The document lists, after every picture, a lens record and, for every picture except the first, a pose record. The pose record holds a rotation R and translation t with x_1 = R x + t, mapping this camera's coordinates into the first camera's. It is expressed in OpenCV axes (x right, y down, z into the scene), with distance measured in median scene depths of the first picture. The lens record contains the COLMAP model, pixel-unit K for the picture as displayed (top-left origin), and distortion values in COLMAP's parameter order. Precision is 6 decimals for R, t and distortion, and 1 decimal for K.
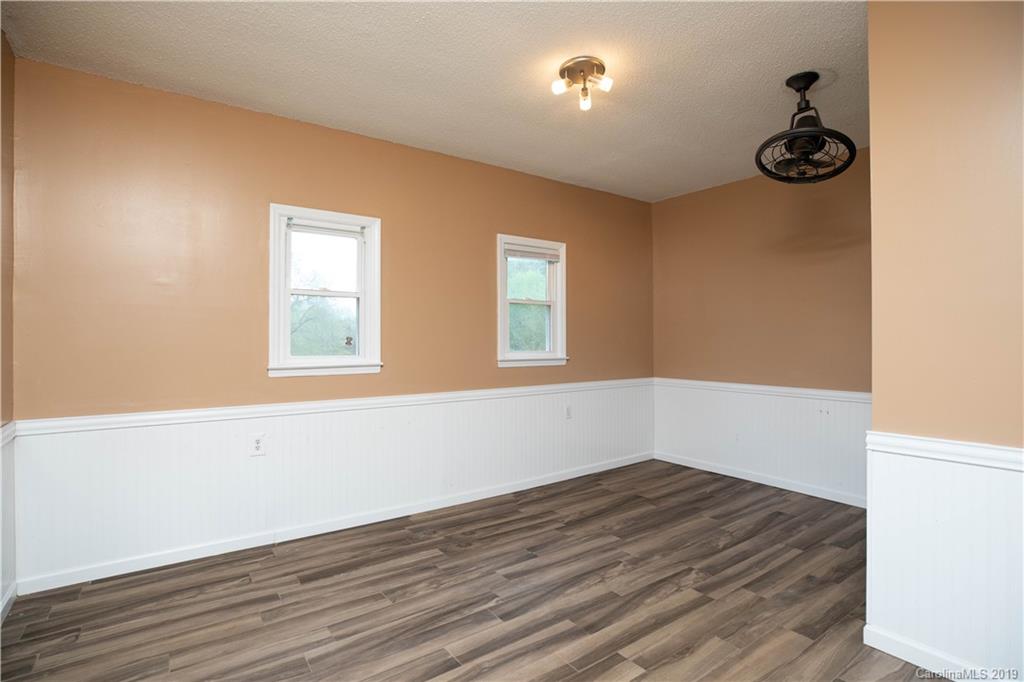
lens RADIAL K [[508.5, 0, 512.0], [0, 508.5, 341.0], [0, 0, 1]] dist [-0.000023, 0.000155]
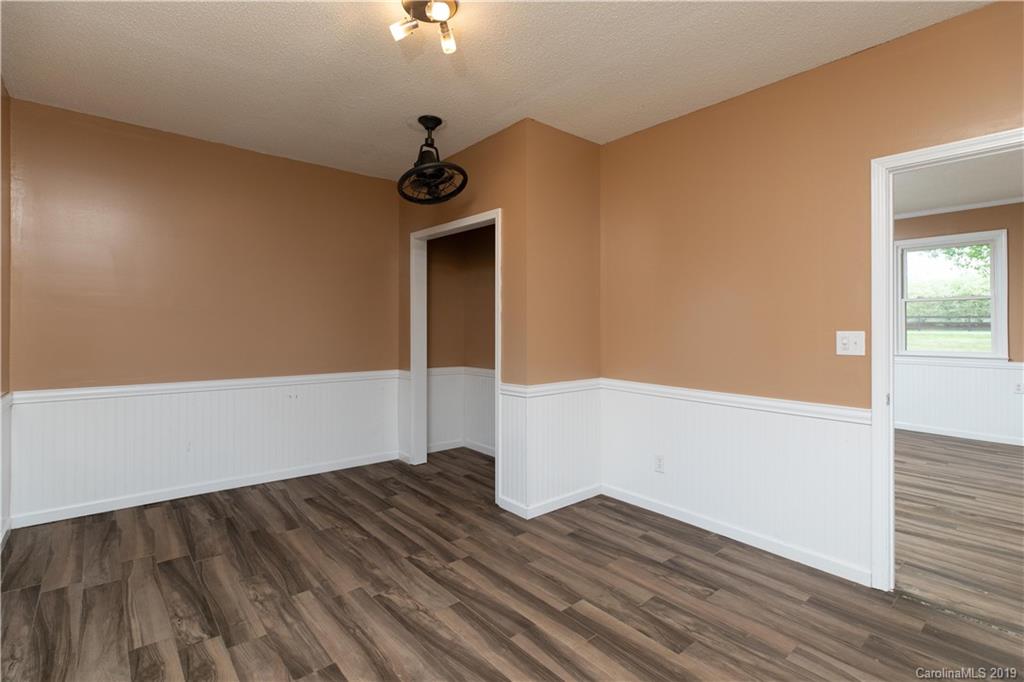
lens RADIAL K [[481.7, 0, 512.2], [0, 481.7, 328.8], [0, 0, 1]] dist [0.000271, 0.000126]
pose [[-0.079126, 0.007556, 0.996836, -0.568775], [-0.000727, 0.999971, -0.007637, 0.005246], [-0.996864, -0.001329, -0.079118, 0.815071]]
